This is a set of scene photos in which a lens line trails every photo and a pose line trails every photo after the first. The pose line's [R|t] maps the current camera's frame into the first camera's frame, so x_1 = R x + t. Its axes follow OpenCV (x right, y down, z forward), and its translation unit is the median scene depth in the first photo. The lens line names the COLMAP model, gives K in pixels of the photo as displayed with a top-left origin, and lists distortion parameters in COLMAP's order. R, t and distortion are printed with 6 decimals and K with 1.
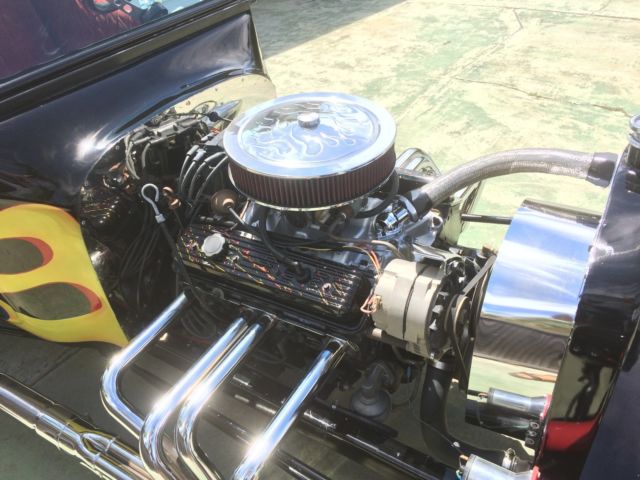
lens RADIAL K [[543.0, 0, 317.7], [0, 543.0, 242.8], [0, 0, 1]] dist [0.059934, -0.095540]
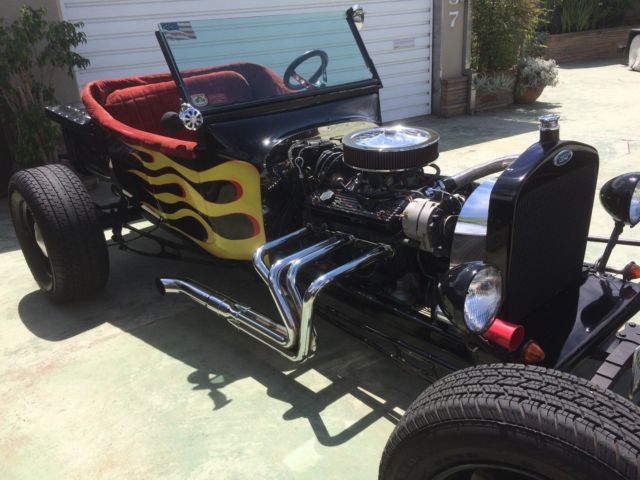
lens RADIAL K [[543.0, 0, 317.7], [0, 543.0, 242.8], [0, 0, 1]] dist [0.059934, -0.095540]
pose [[0.954768, 0.128749, -0.268032, 0.254064], [-0.189032, 0.958617, -0.212886, 0.495631], [0.229531, 0.253923, 0.939595, -0.584020]]
